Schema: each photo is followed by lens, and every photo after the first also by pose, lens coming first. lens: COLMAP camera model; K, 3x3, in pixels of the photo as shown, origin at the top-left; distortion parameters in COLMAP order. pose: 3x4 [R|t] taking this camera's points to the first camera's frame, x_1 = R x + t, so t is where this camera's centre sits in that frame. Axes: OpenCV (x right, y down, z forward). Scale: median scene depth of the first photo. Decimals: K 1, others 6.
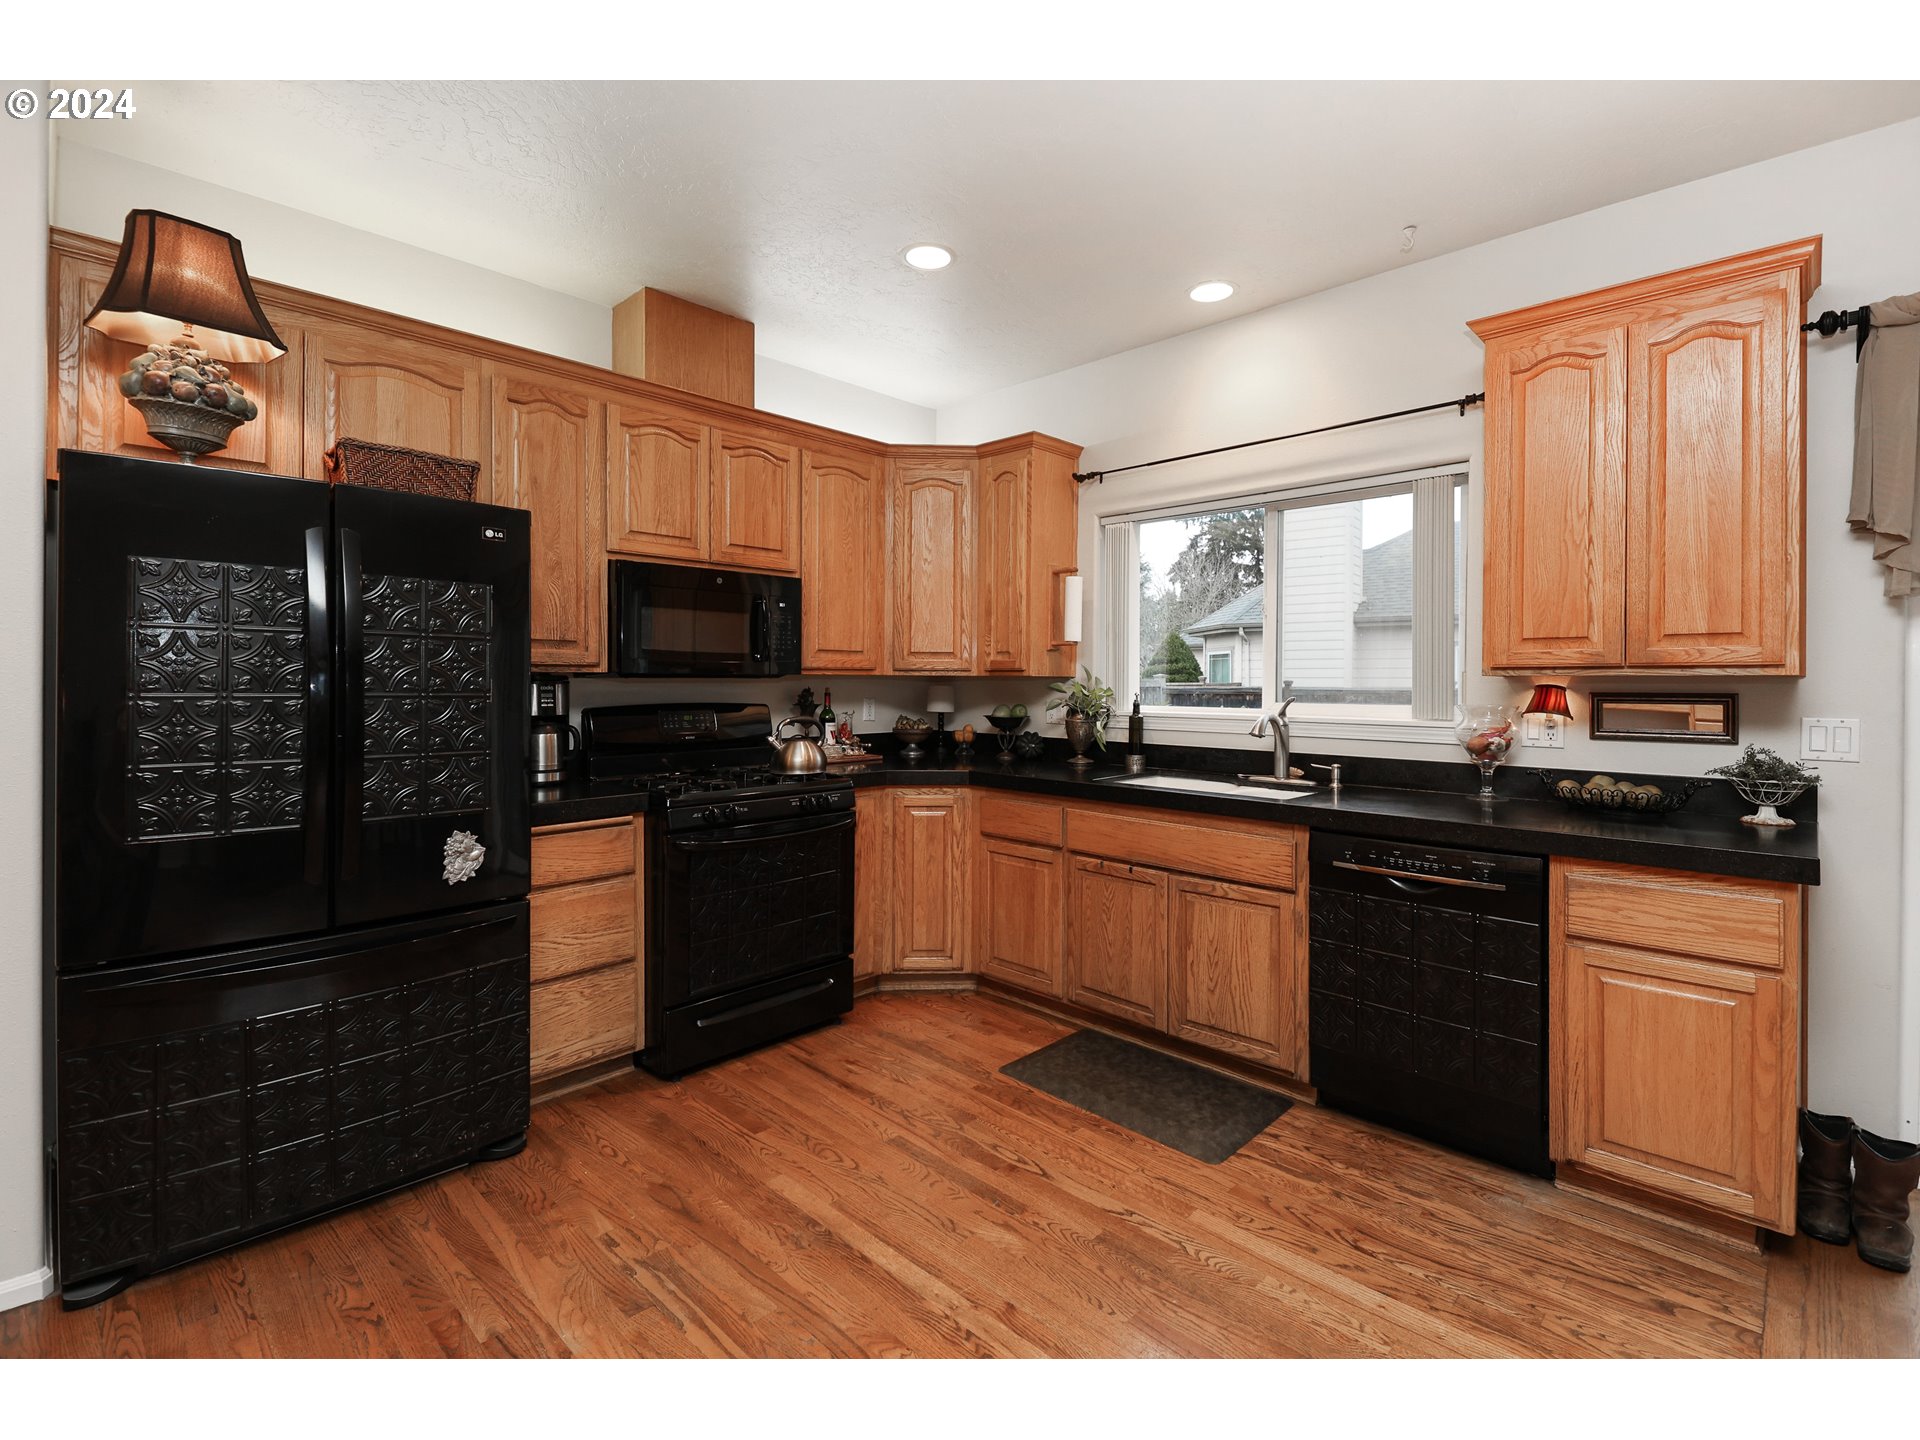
lens RADIAL K [[877.4, 0, 959.6], [0, 877.4, 690.3], [0, 0, 1]] dist [-0.000278, -0.042180]
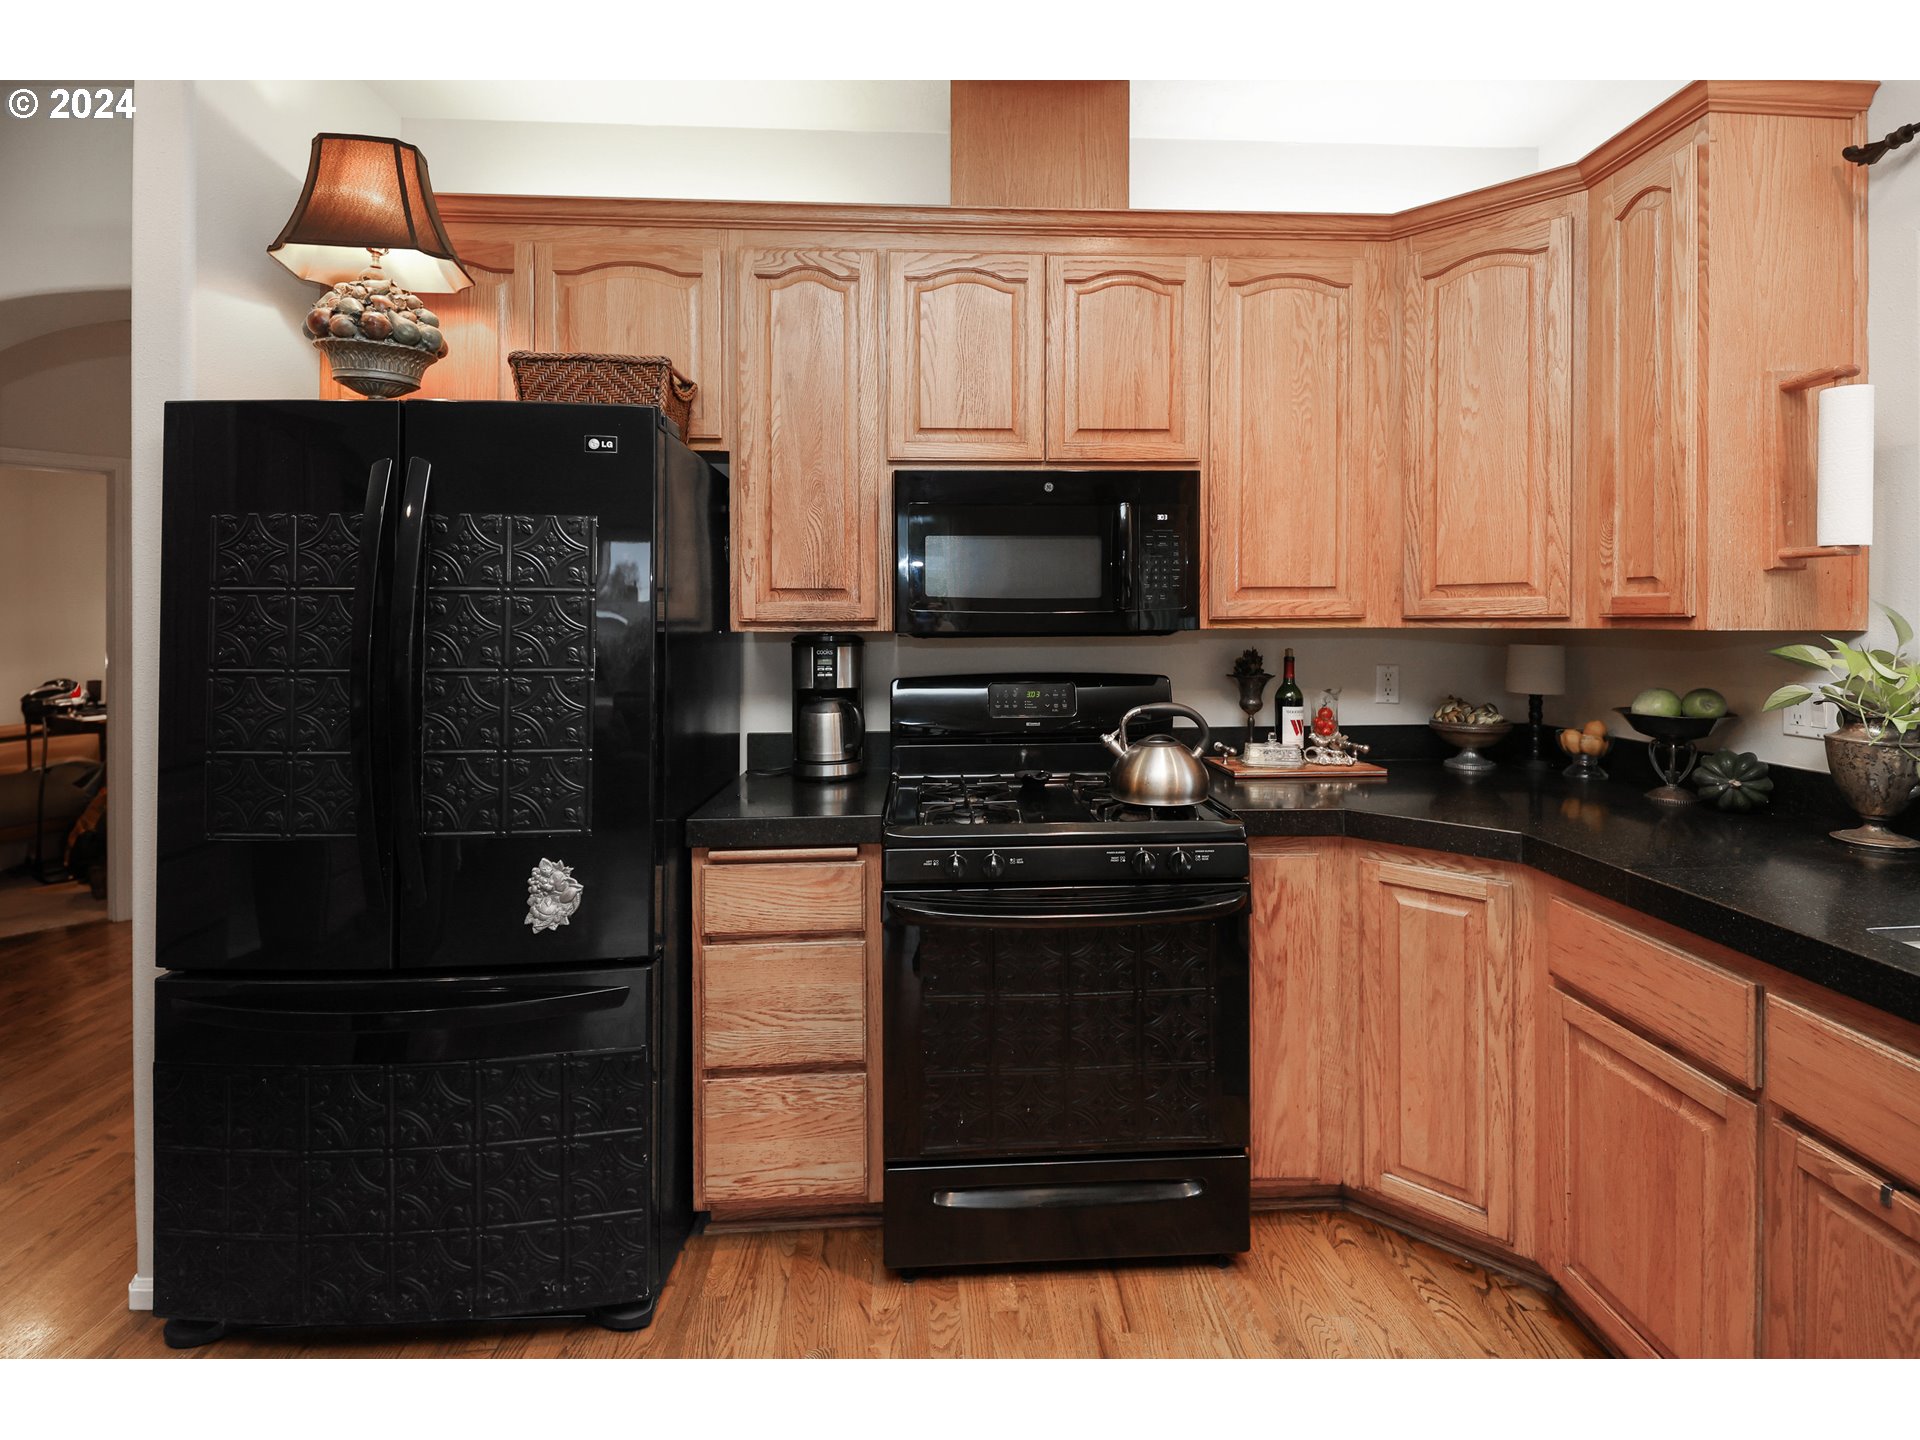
lens RADIAL K [[893.4, 0, 965.3], [0, 893.4, 626.1], [0, 0, 1]] dist [-0.000892, -0.001199]
pose [[0.732115, -0.005190, -0.681162, 0.121232], [0.001700, 0.999982, -0.005792, -0.017887], [0.681179, 0.003082, 0.732110, 0.452121]]
